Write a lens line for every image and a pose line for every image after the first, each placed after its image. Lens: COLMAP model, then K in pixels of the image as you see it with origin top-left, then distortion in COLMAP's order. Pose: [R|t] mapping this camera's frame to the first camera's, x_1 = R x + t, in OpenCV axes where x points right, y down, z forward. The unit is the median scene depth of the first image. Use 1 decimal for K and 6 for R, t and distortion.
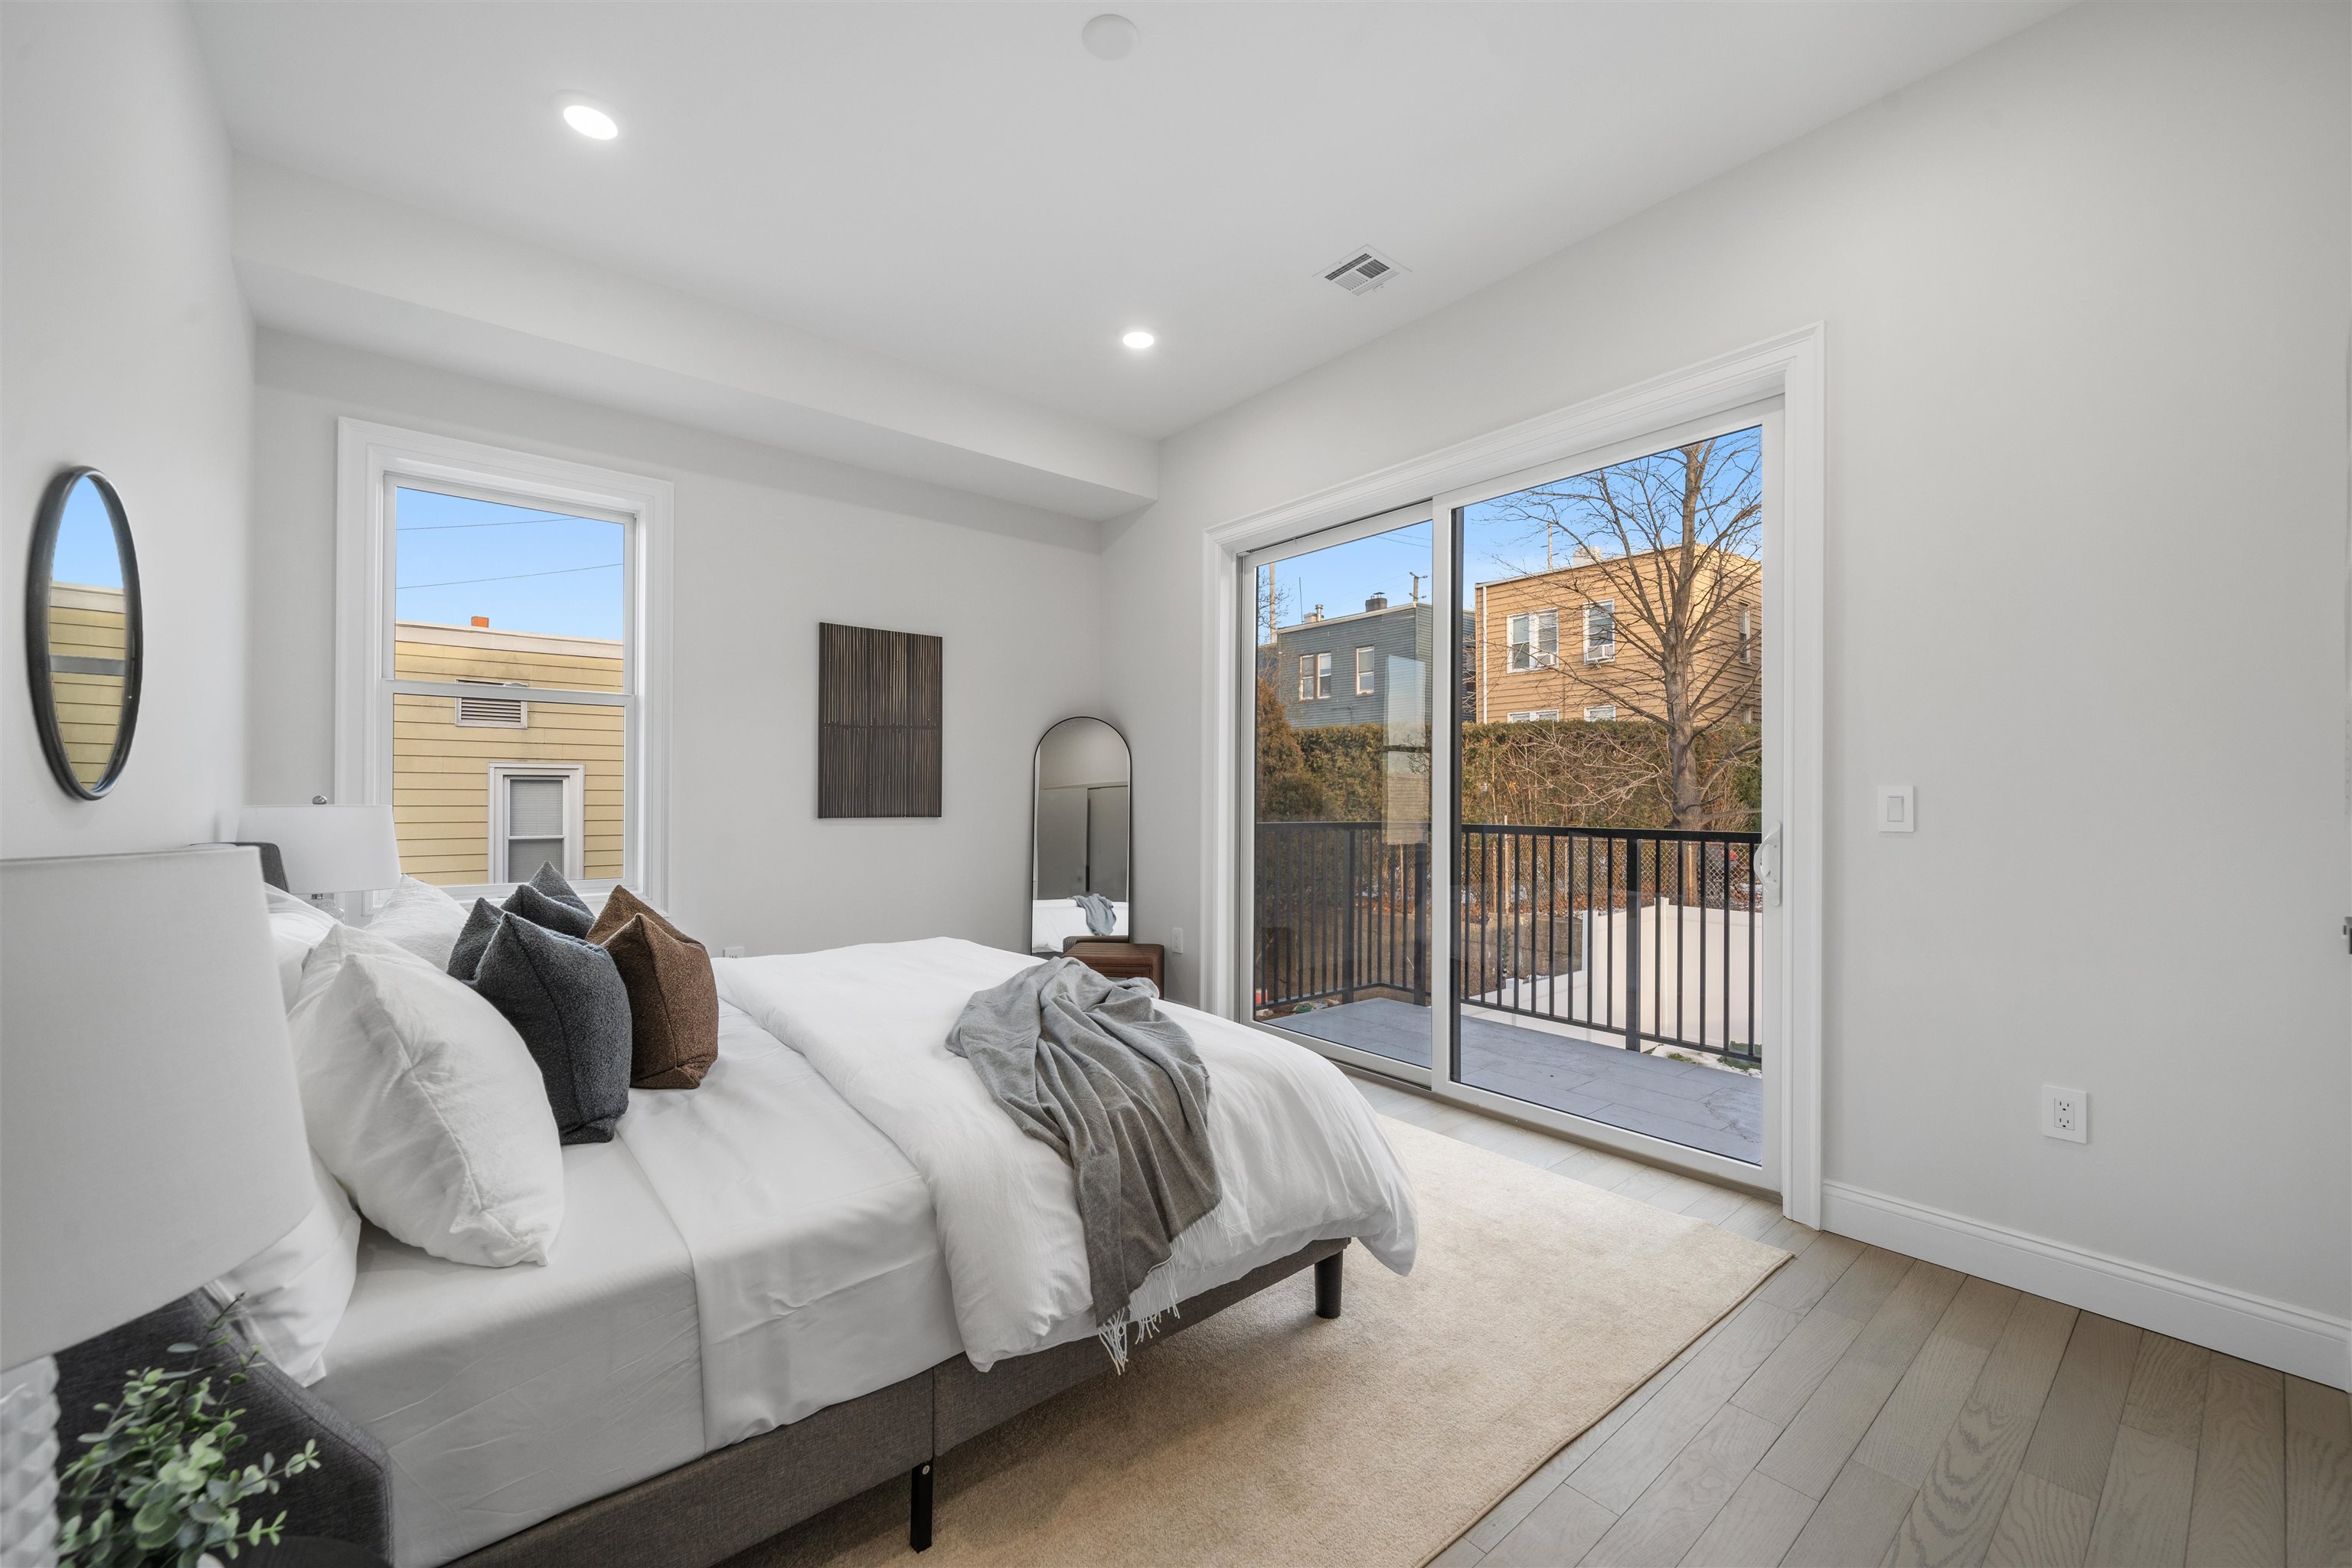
lens RADIAL K [[935.2, 0, 1166.9], [0, 935.2, 785.9], [0, 0, 1]] dist [-0.000594, -0.001014]
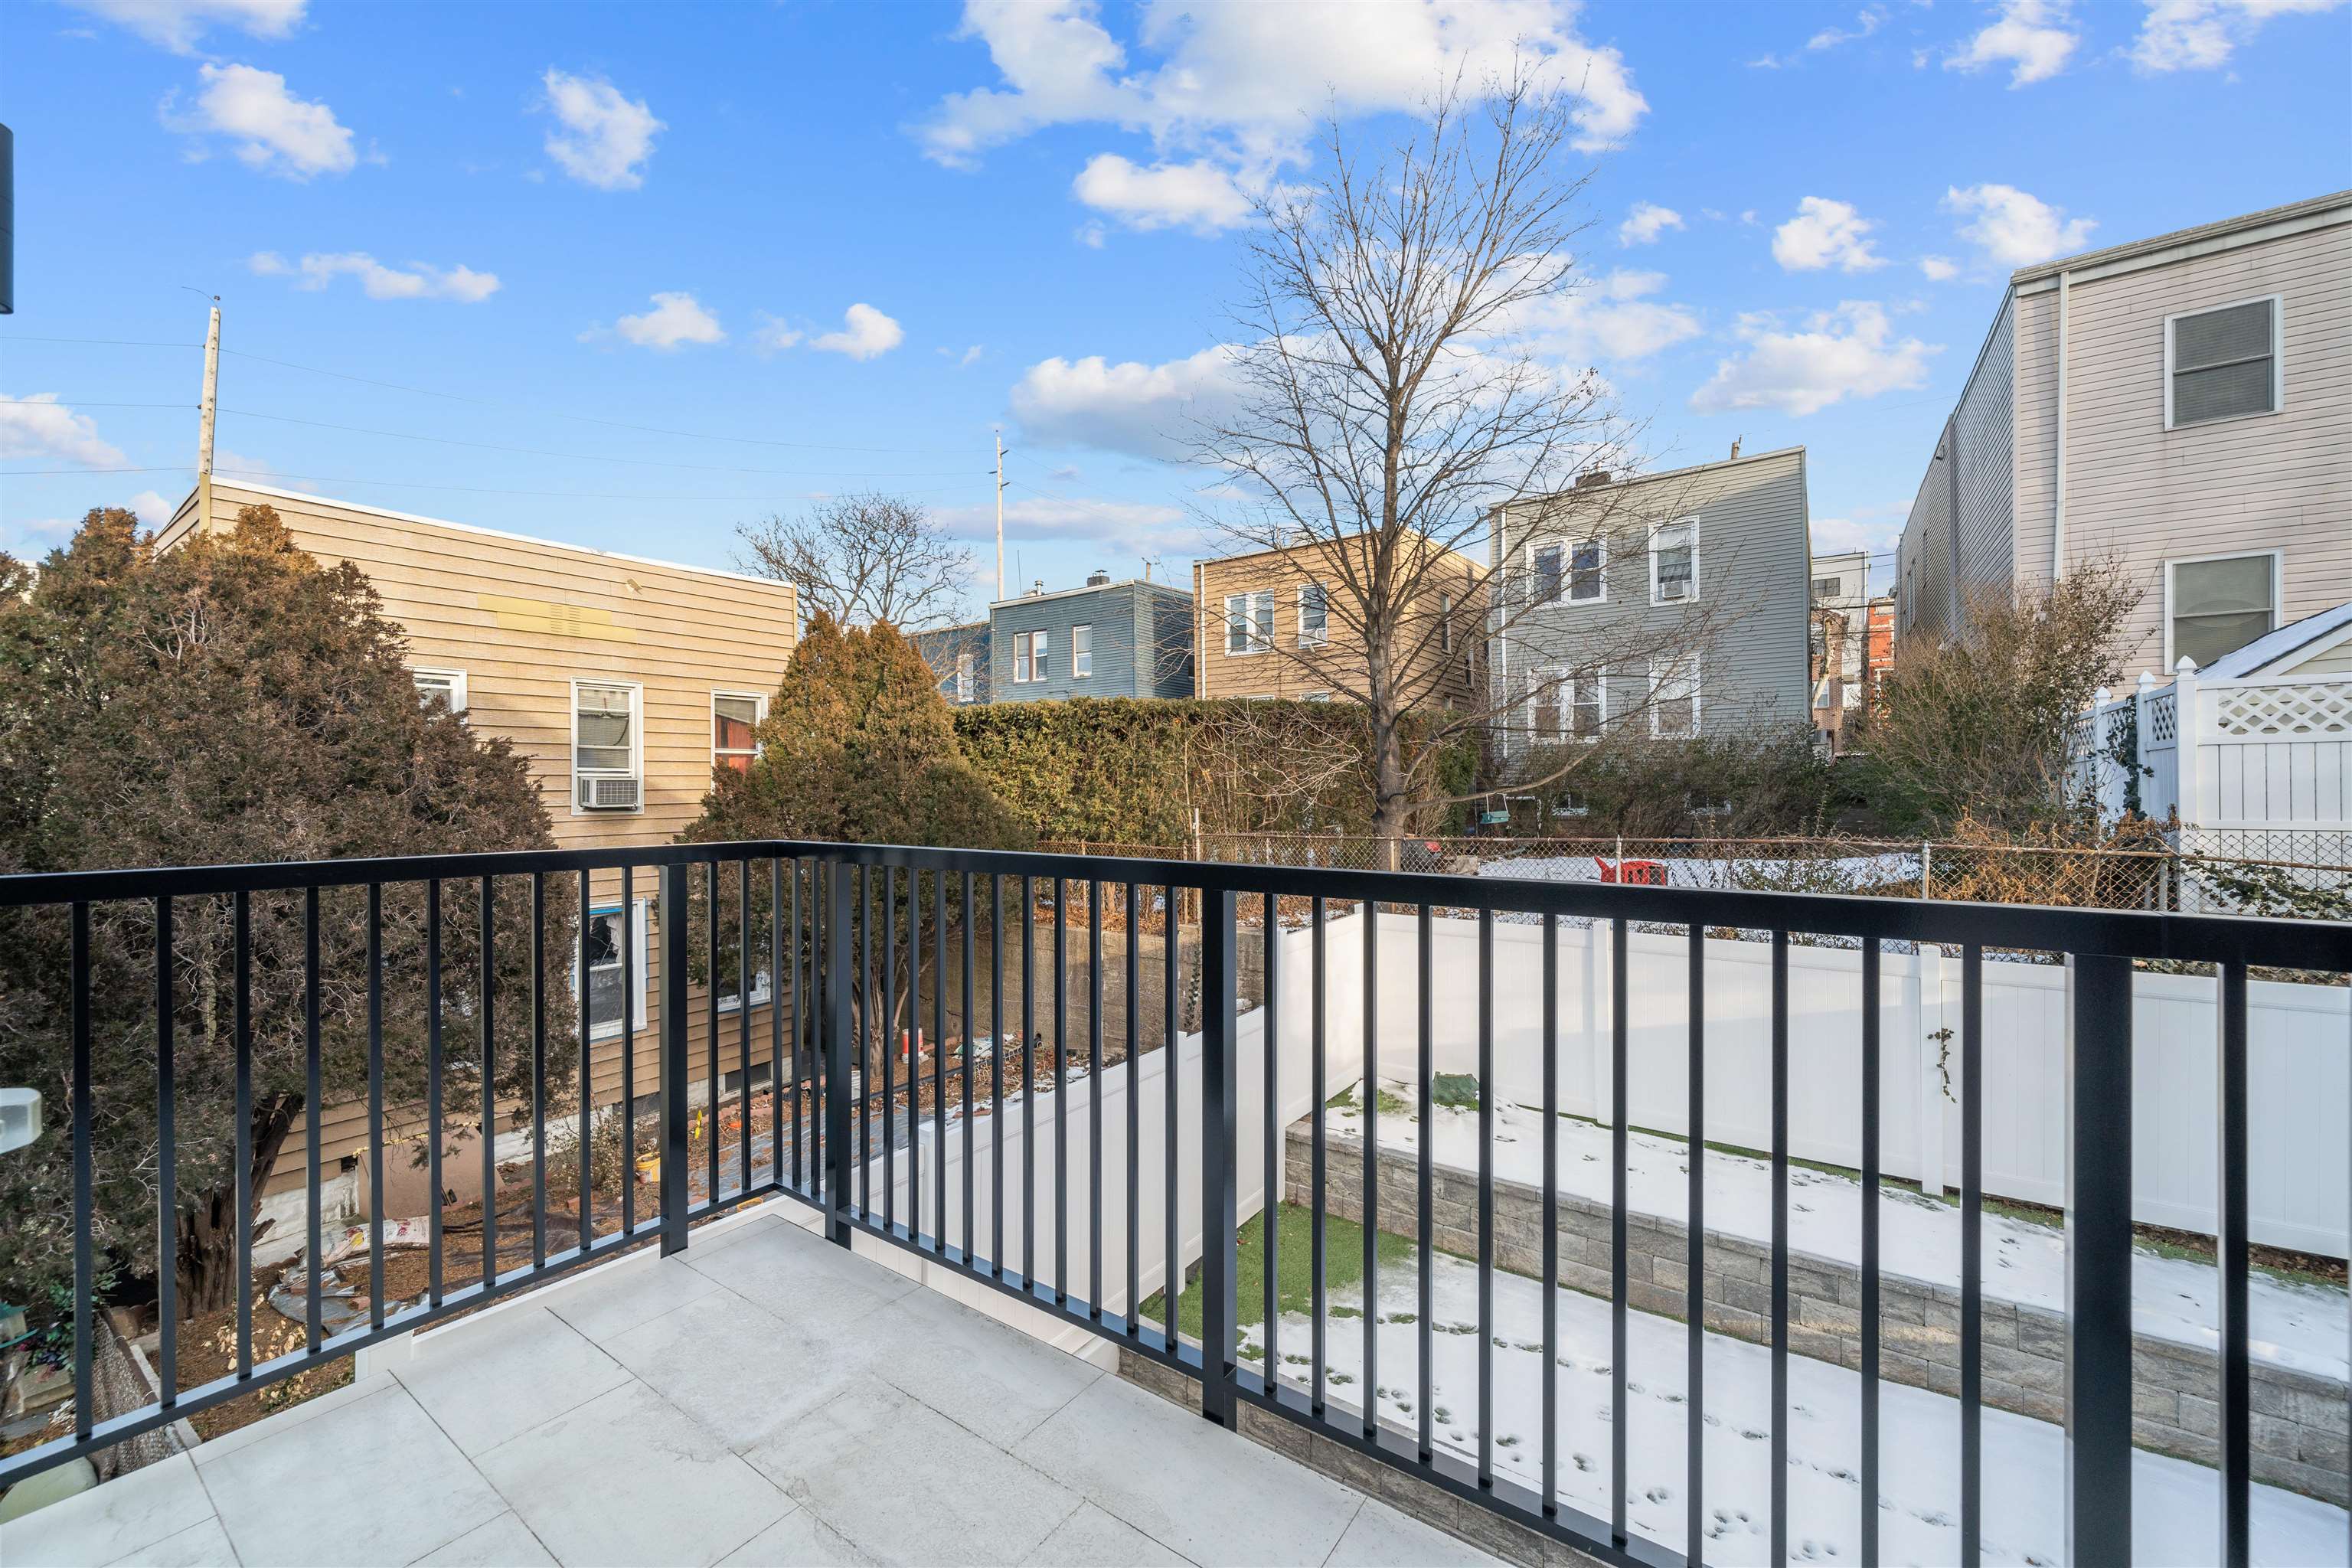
lens RADIAL K [[919.9, 0, 1179.6], [0, 919.9, 782.8], [0, 0, 1]] dist [-0.006190, 0.000370]
pose [[0.963218, -0.007170, 0.268627, 0.119483], [0.005378, 0.999958, 0.007404, 0.002174], [-0.268669, -0.005686, 0.963216, 0.197270]]
